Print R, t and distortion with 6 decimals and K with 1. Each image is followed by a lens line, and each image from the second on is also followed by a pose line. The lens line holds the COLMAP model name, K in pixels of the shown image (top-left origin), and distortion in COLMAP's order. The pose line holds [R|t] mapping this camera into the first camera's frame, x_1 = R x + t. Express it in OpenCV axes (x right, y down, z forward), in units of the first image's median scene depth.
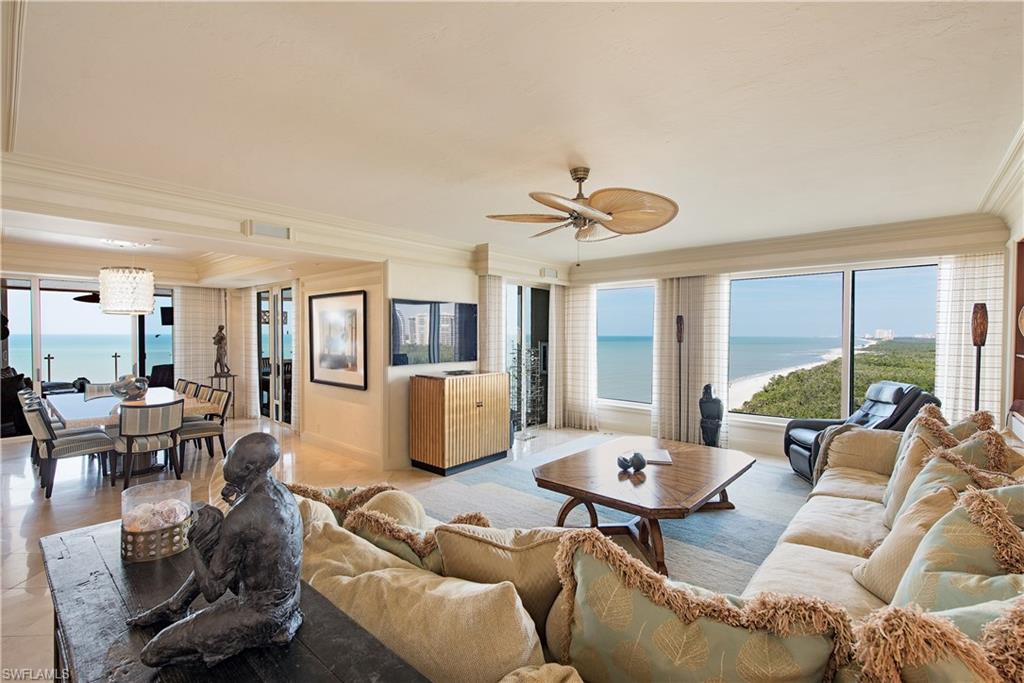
lens RADIAL K [[451.9, 0, 512.0], [0, 451.9, 341.5], [0, 0, 1]] dist [-0.000103, 0.000044]
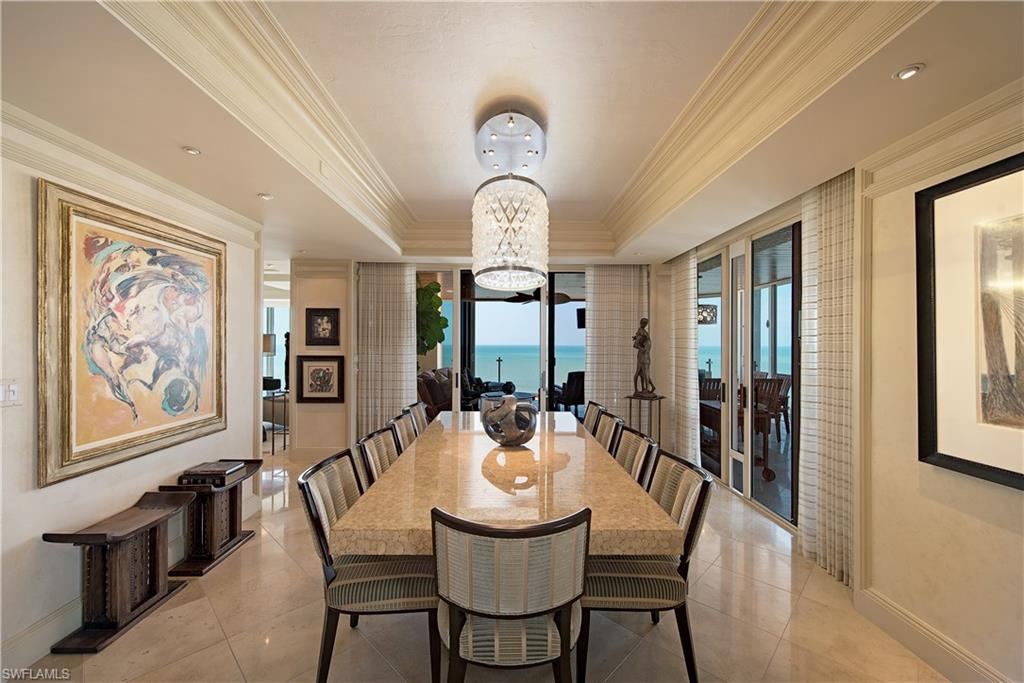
lens RADIAL K [[412.1, 0, 515.0], [0, 412.1, 342.2], [0, 0, 1]] dist [-0.000843, -0.000208]
pose [[0.676968, -0.003686, -0.736003, -0.330654], [-0.012292, 0.999791, -0.016312, 0.009917], [0.735910, 0.020090, 0.676781, 0.460388]]
